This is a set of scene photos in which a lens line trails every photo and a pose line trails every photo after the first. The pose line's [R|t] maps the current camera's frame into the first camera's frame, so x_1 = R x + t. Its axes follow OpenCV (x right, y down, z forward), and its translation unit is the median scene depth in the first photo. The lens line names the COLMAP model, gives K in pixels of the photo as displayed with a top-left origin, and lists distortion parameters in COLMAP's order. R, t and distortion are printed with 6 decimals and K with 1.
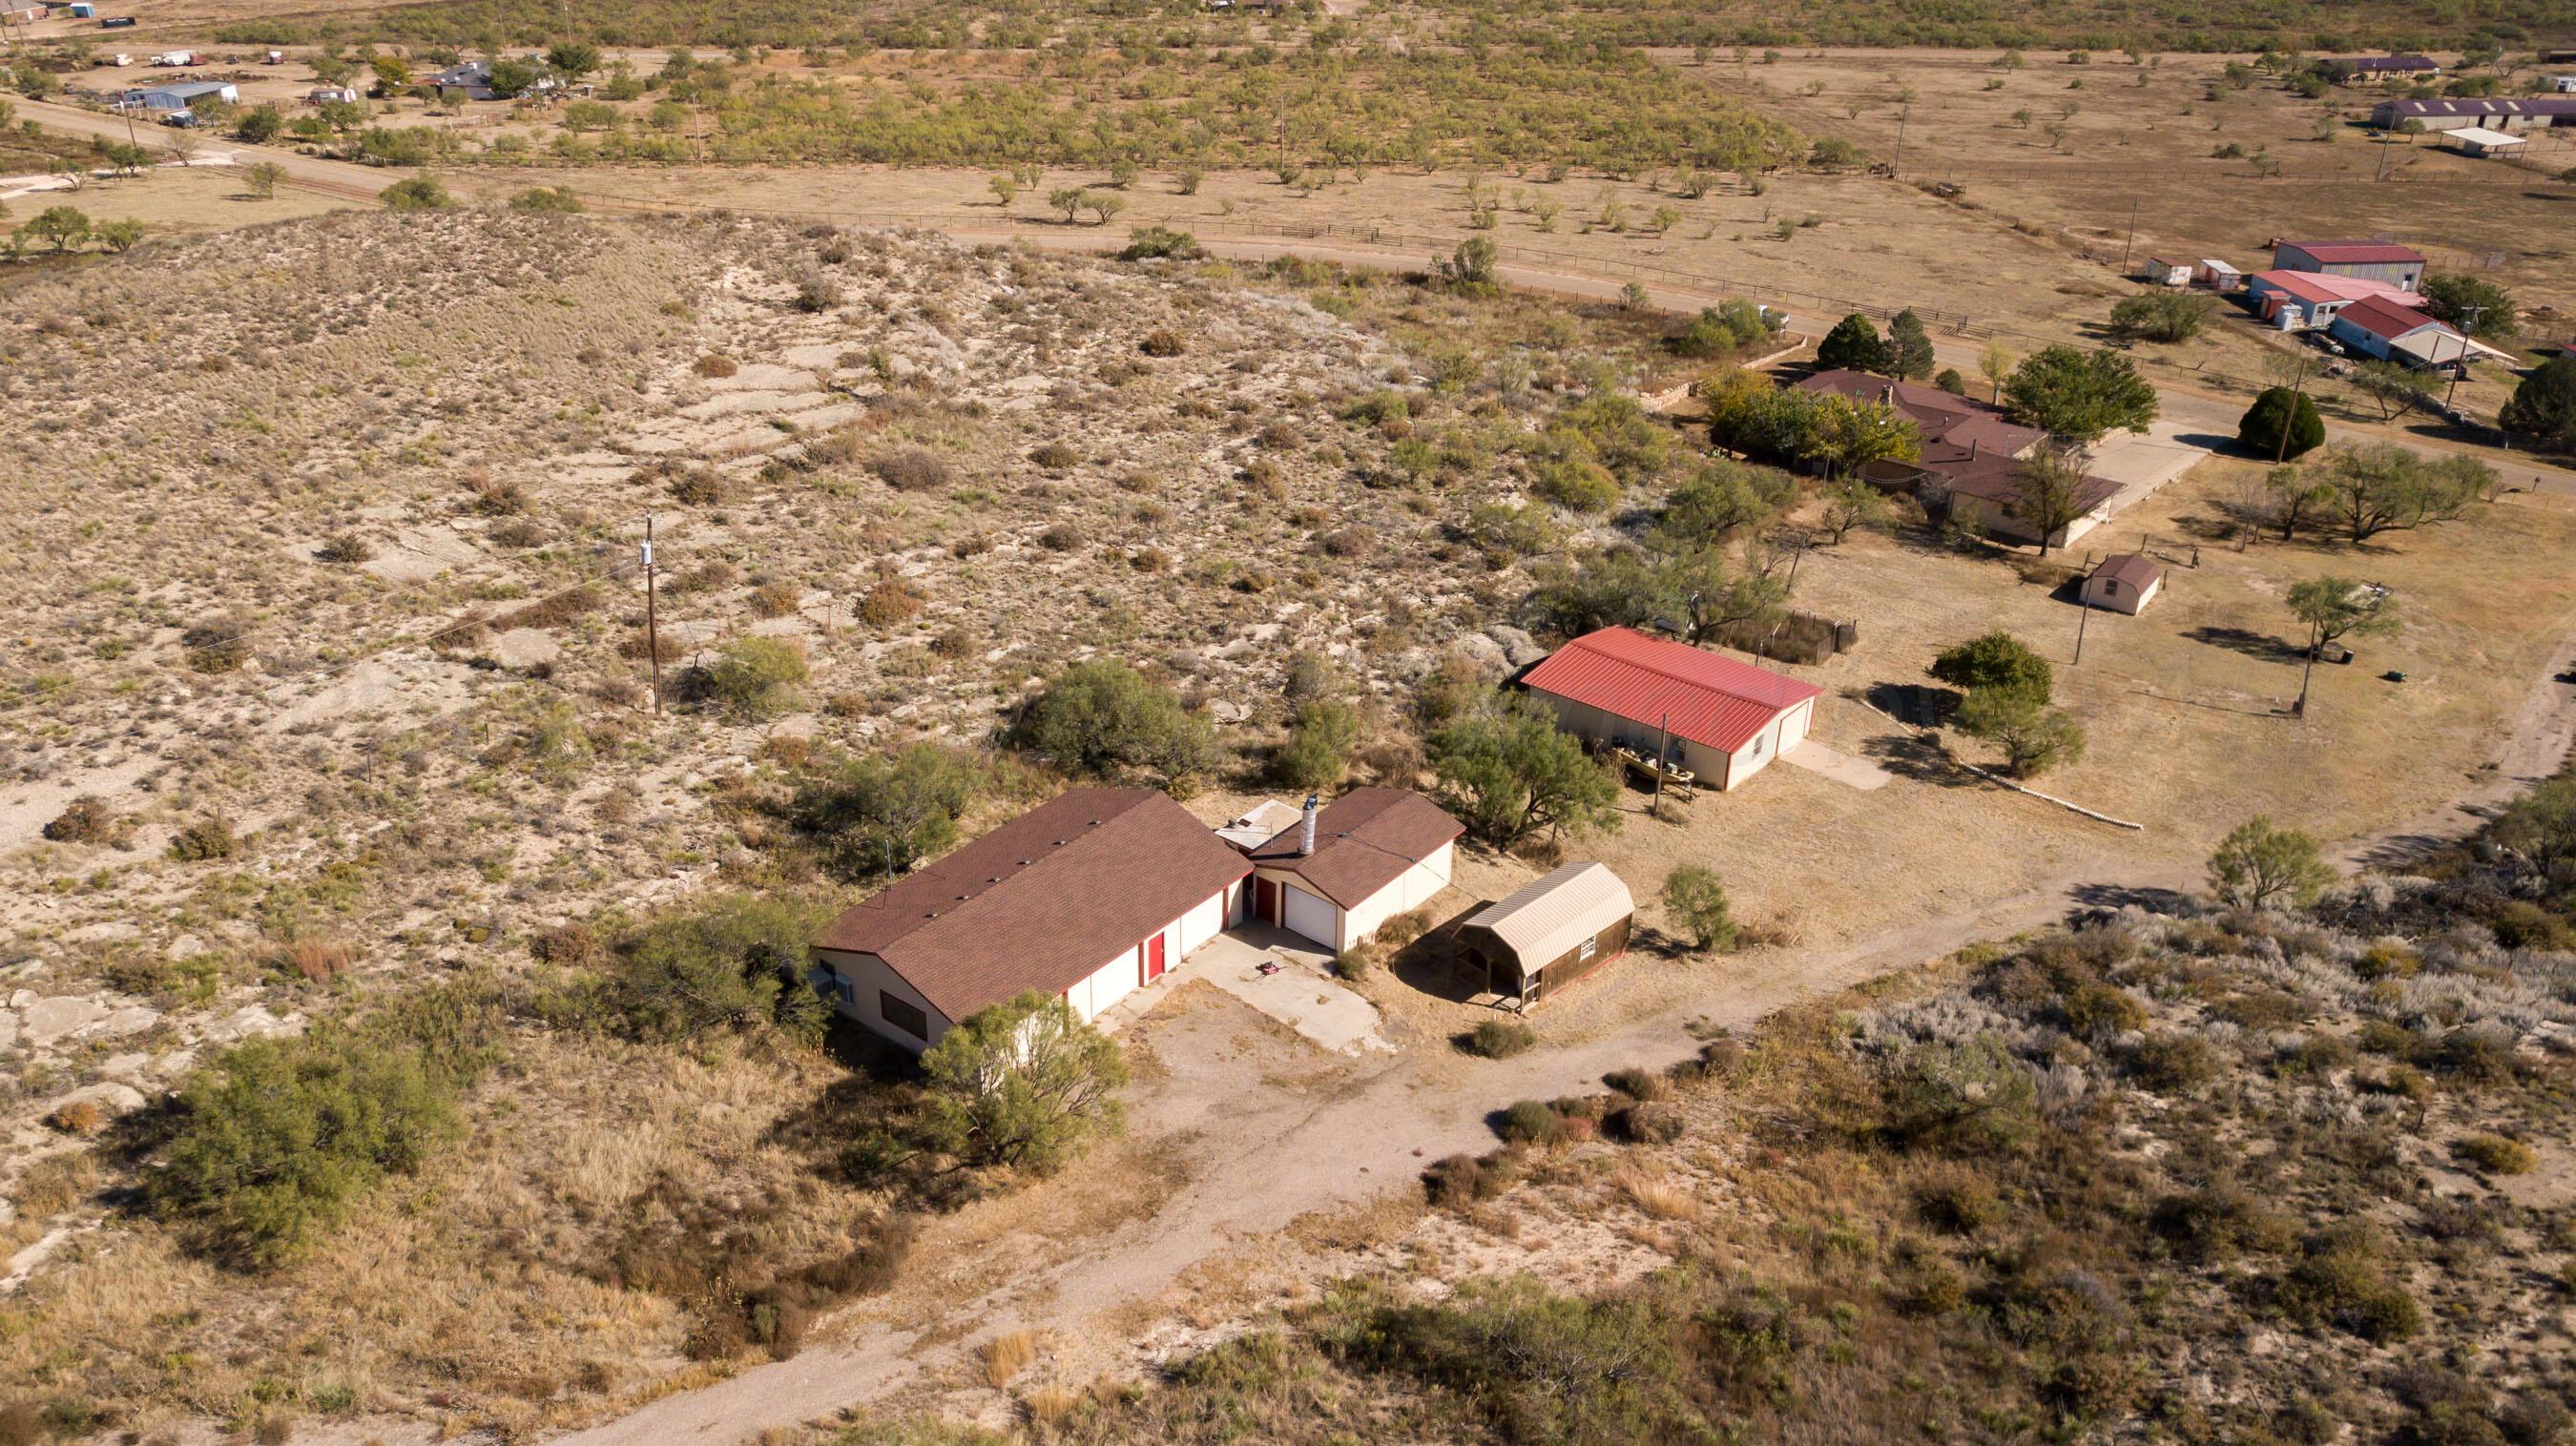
lens RADIAL K [[1995.4, 0, 1288.0], [0, 1995.4, 723.0], [0, 0, 1]] dist [-0.025217, 0.049984]
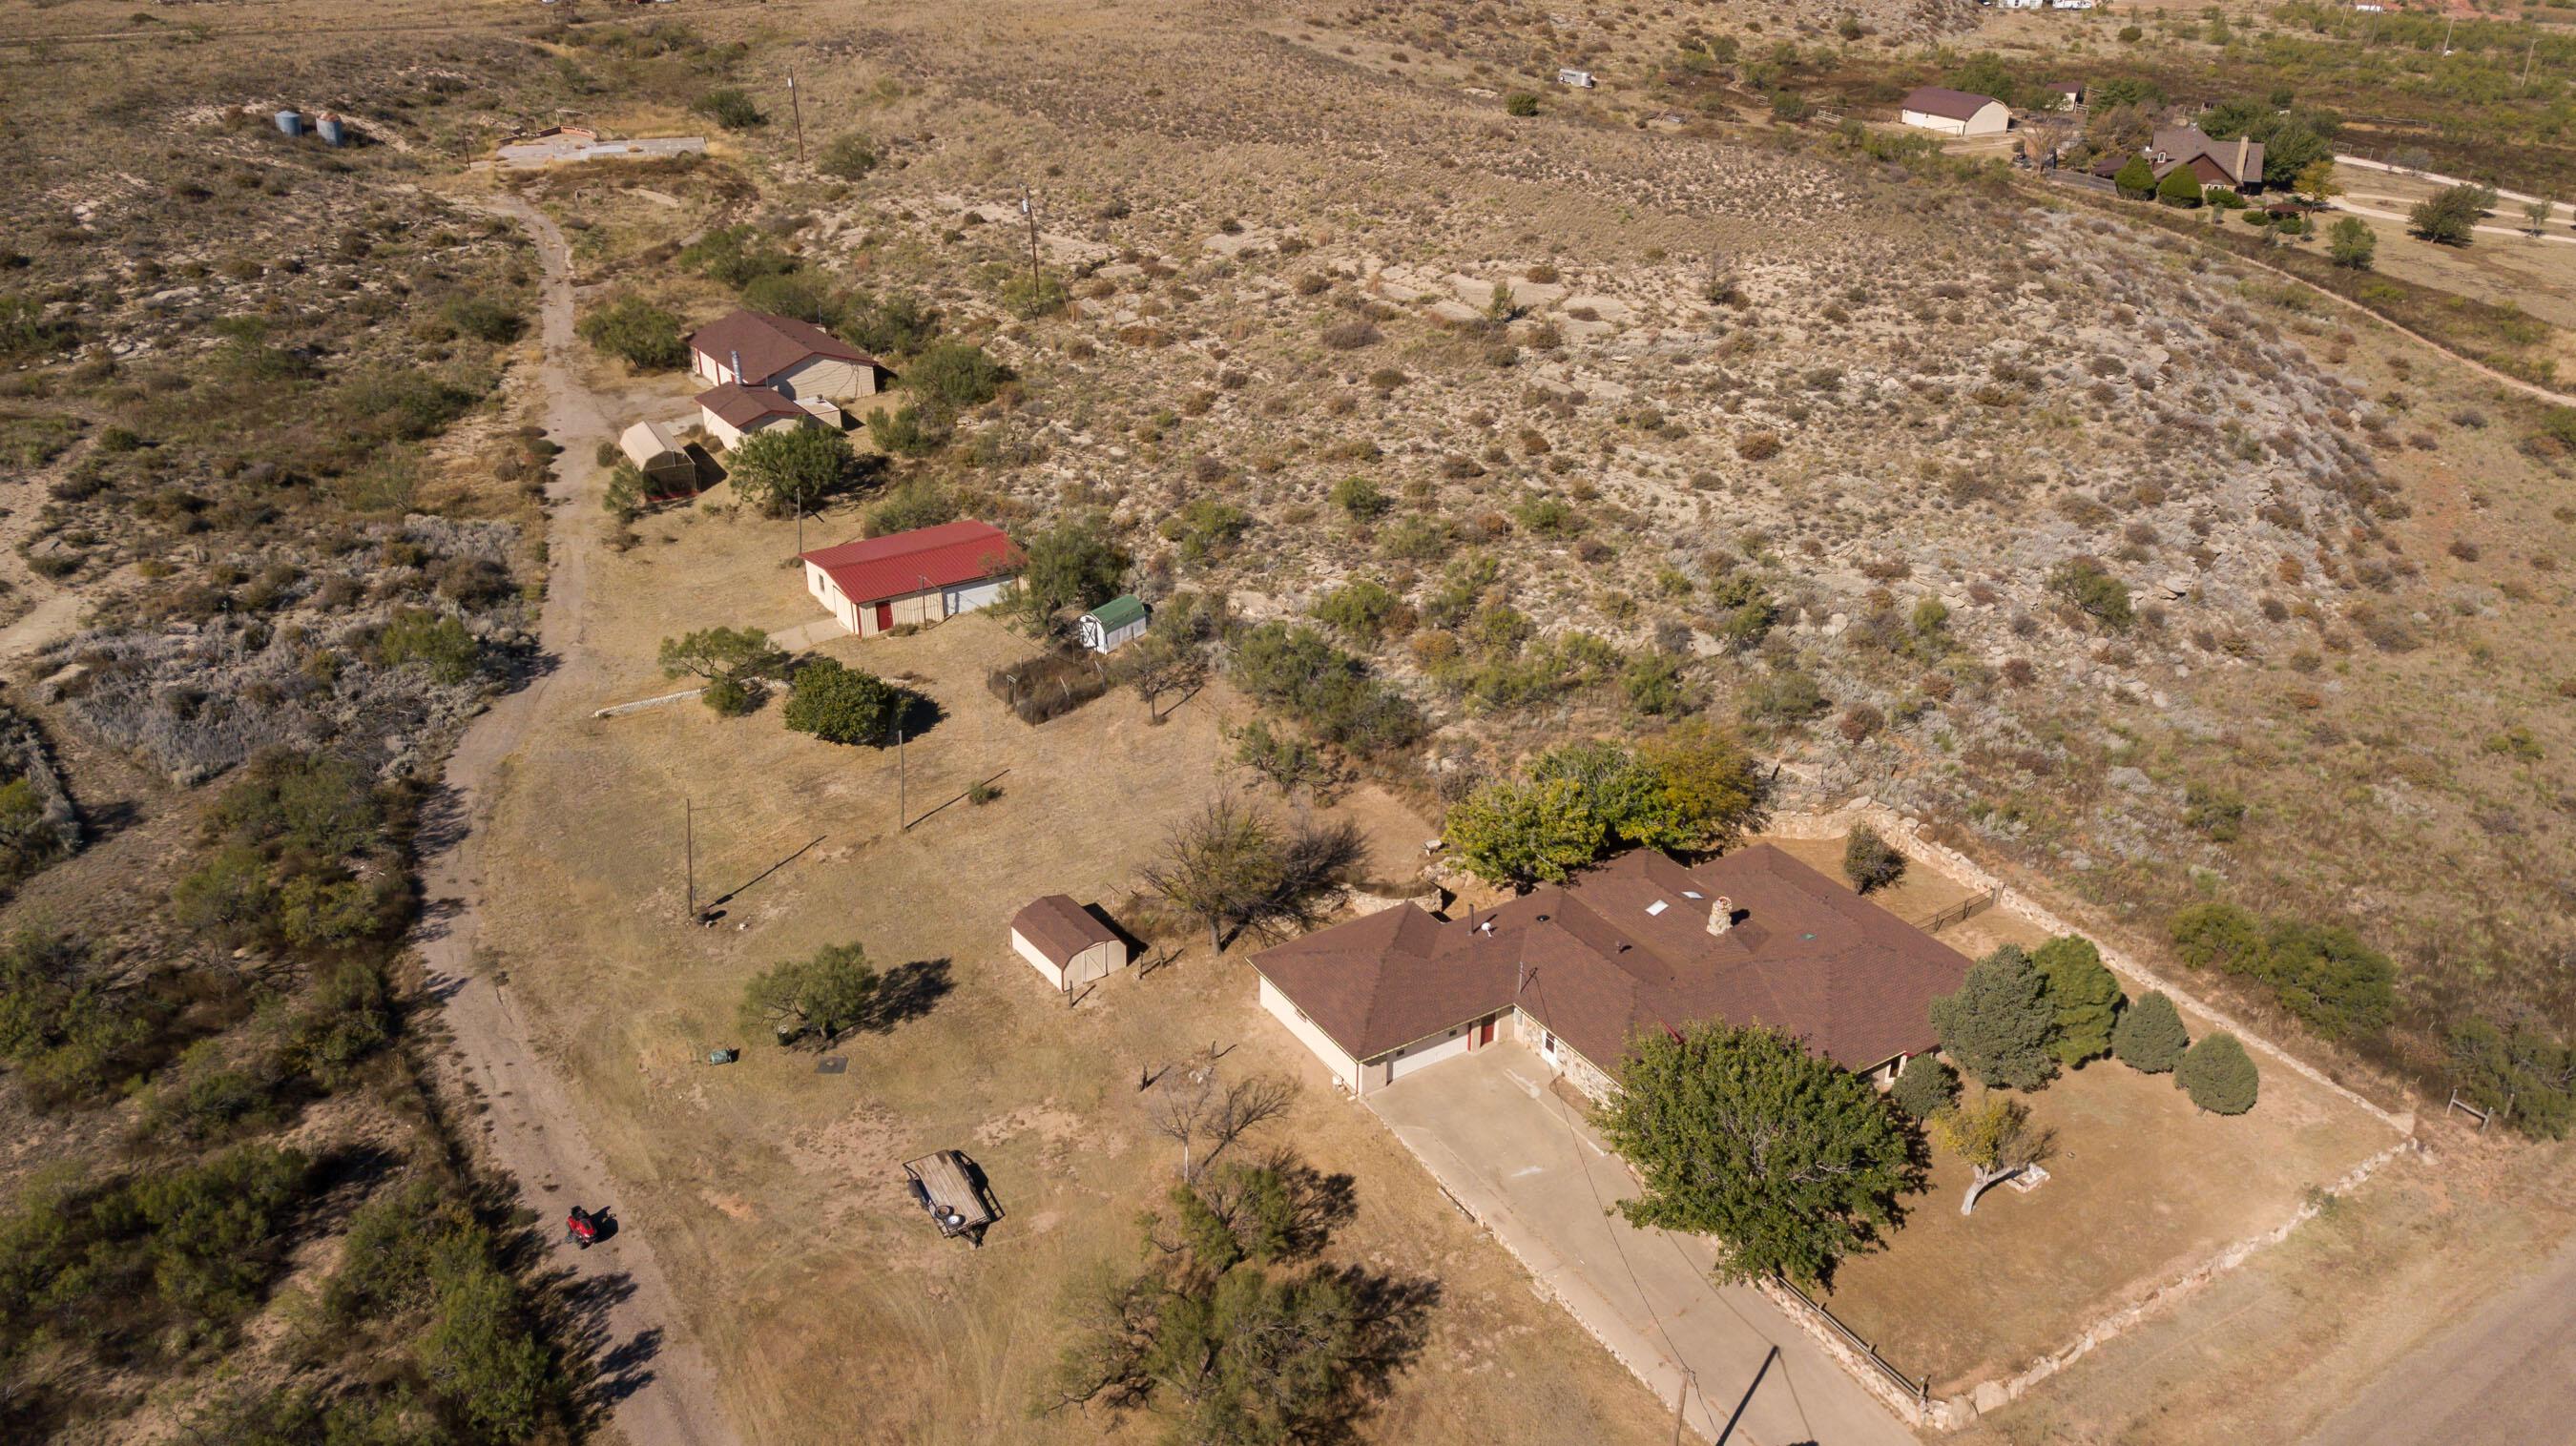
lens RADIAL K [[1958.6, 0, 1288.0], [0, 1958.6, 723.0], [0, 0, 1]] dist [0.027055, -0.005823]
pose [[-0.296281, 0.421479, -0.857073, 1.193557], [-0.431348, 0.741586, 0.513799, -0.660563], [0.852148, 0.521925, -0.037914, 1.265804]]
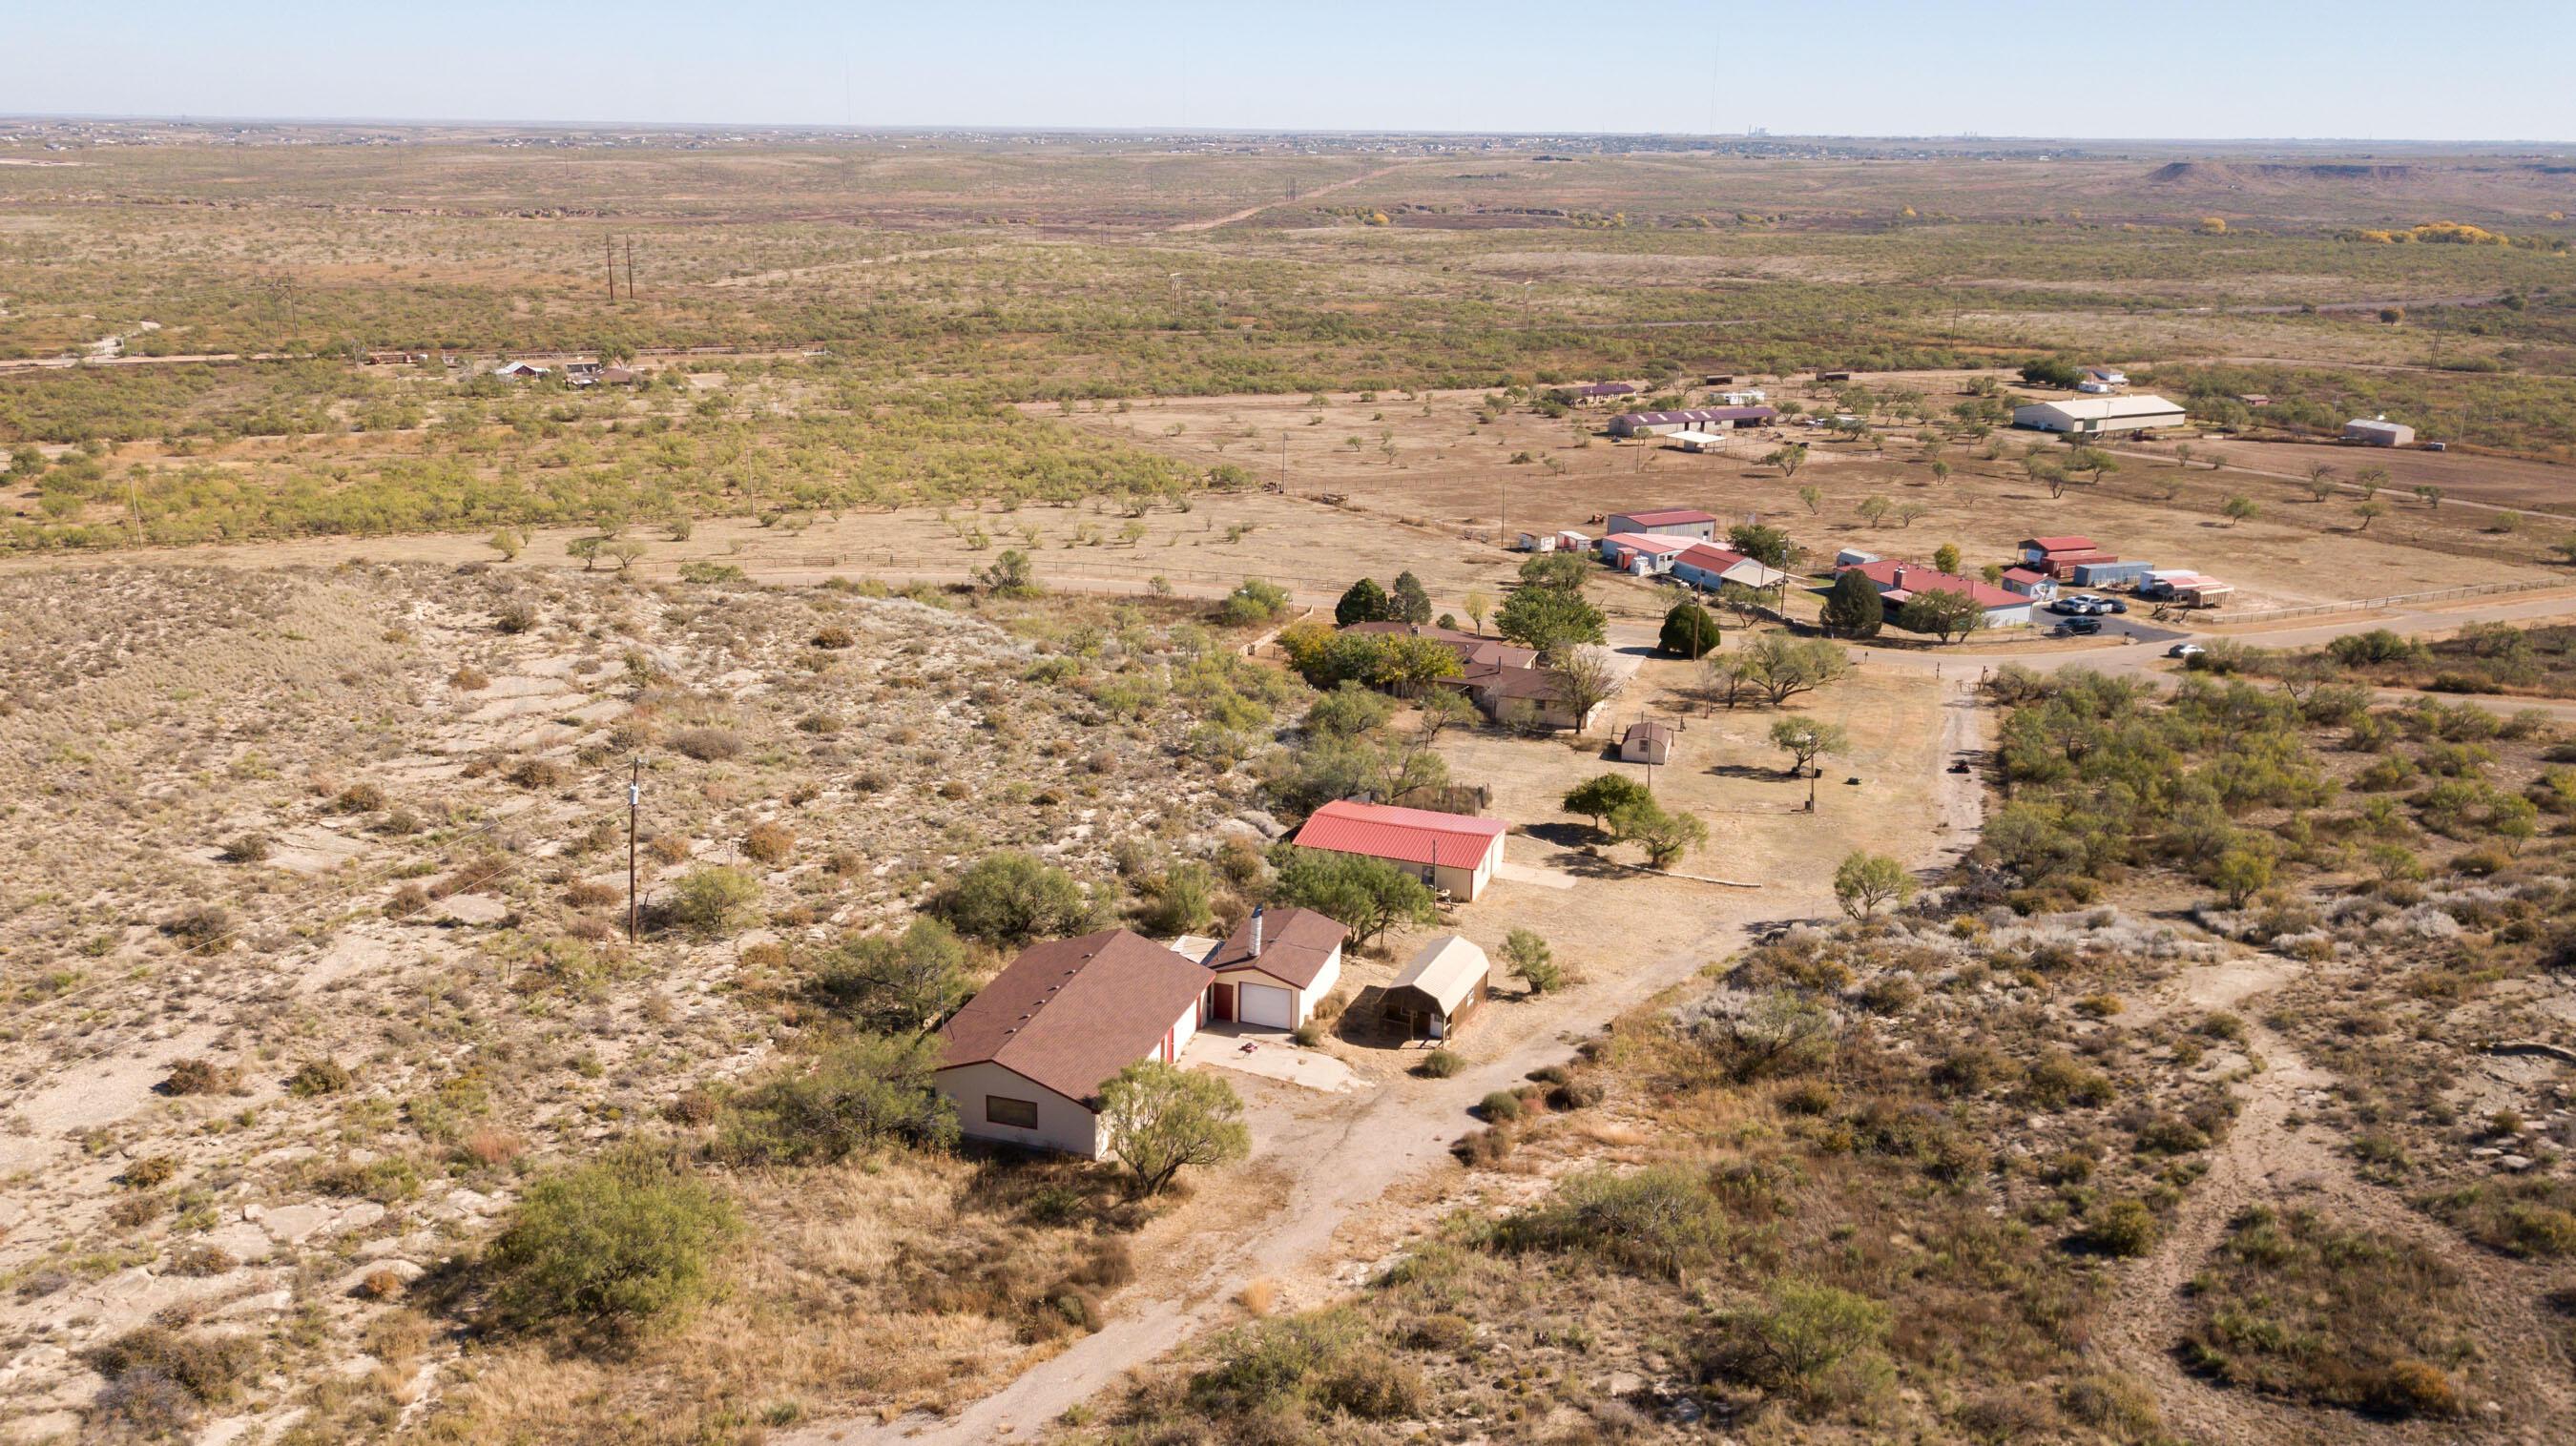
lens RADIAL K [[1965.0, 0, 1288.0], [0, 1965.0, 723.0], [0, 0, 1]] dist [0.010628, -0.009459]
pose [[0.933110, -0.099760, 0.345476, -0.291674], [0.158337, 0.976582, -0.145660, 0.079692], [-0.322854, 0.190619, 0.927054, -0.143023]]
